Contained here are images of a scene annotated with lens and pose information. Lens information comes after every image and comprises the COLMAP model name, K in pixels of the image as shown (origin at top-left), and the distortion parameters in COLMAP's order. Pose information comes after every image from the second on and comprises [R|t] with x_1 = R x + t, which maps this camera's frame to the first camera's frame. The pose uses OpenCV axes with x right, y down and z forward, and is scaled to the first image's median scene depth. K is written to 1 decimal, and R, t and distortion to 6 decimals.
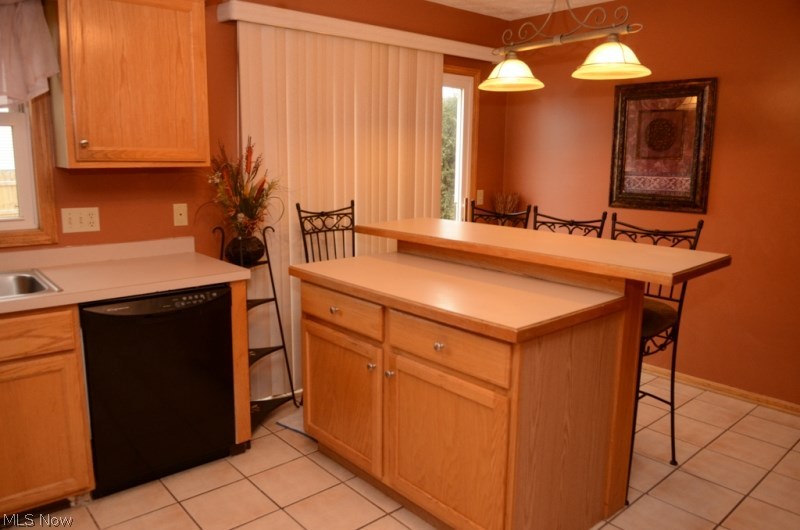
lens RADIAL K [[591.8, 0, 400.0], [0, 591.8, 265.0], [0, 0, 1]] dist [-0.002398, -0.068473]
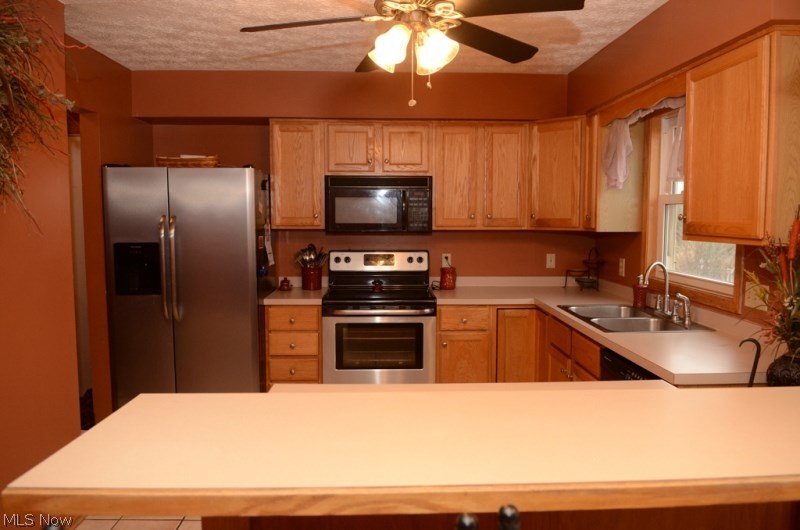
lens RADIAL K [[591.8, 0, 400.0], [0, 591.8, 265.0], [0, 0, 1]] dist [-0.002398, -0.068473]
pose [[-0.630391, 0.052806, -0.774479, 0.562084], [-0.147690, 0.971302, 0.186439, -0.220383], [0.762099, 0.231913, -0.604502, 1.137578]]
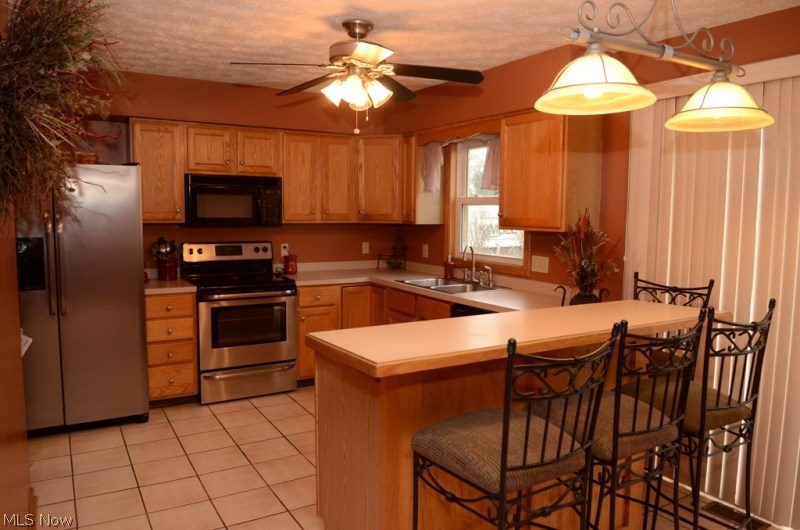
lens RADIAL K [[591.8, 0, 400.0], [0, 591.8, 265.0], [0, 0, 1]] dist [-0.002398, -0.068473]
pose [[-0.180633, 0.078278, -0.980431, 1.026513], [-0.187851, 0.975732, 0.112512, -0.180315], [0.965445, 0.204498, -0.161544, 0.910186]]
